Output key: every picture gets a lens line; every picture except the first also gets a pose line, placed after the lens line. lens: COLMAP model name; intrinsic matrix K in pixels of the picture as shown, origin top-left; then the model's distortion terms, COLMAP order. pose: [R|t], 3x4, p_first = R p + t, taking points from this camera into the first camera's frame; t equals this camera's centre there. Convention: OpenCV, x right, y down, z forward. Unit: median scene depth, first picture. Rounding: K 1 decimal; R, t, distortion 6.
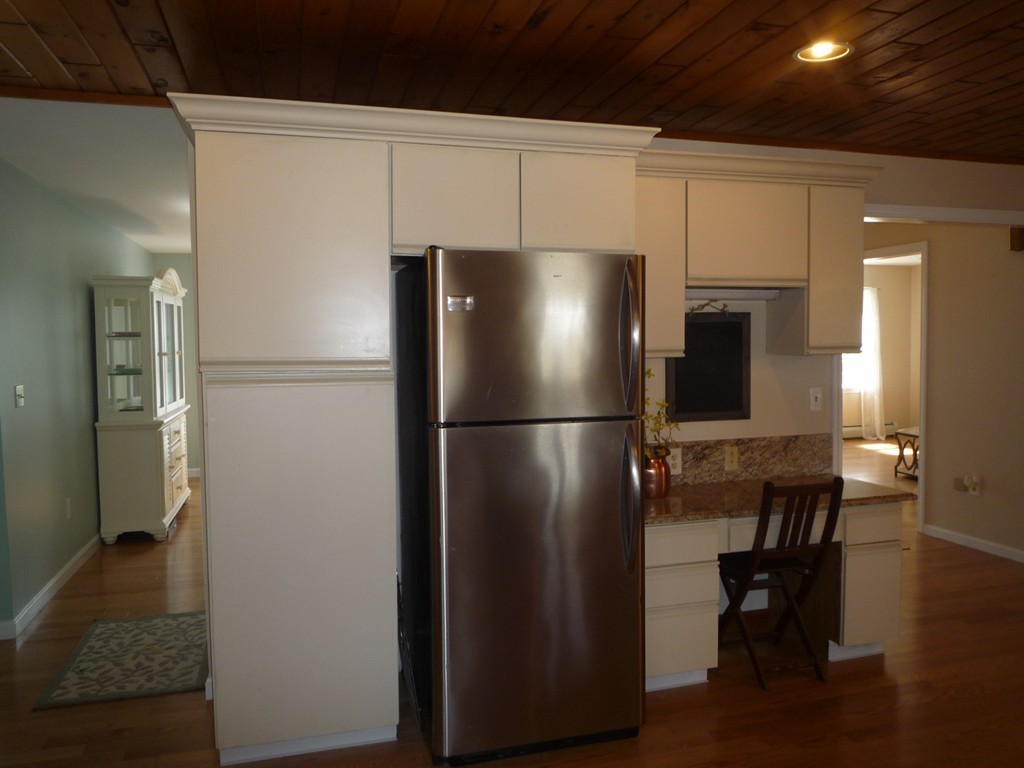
lens RADIAL K [[769.3, 0, 516.4], [0, 769.3, 381.6], [0, 0, 1]] dist [0.003706, -0.038575]
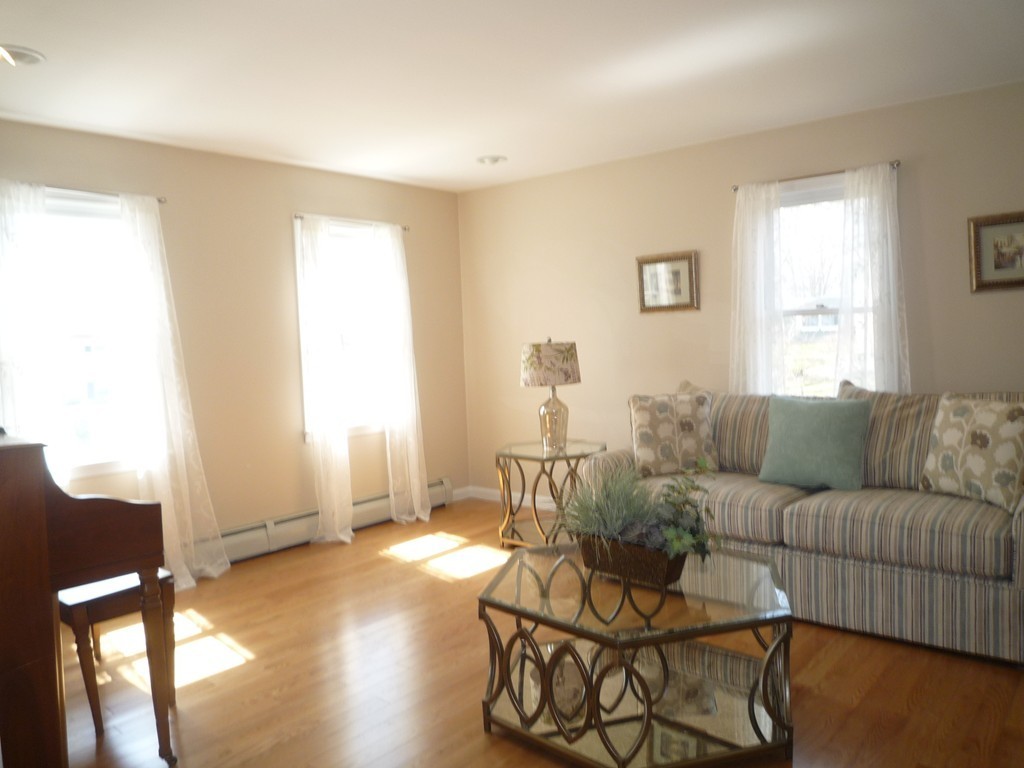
lens RADIAL K [[769.3, 0, 512.6], [0, 769.3, 387.0], [0, 0, 1]] dist [0.003706, -0.038575]
pose [[0.836432, -0.054125, 0.545392, 0.244795], [0.050972, 0.998481, 0.020917, -0.021563], [-0.545696, 0.010304, 0.837920, 0.528655]]
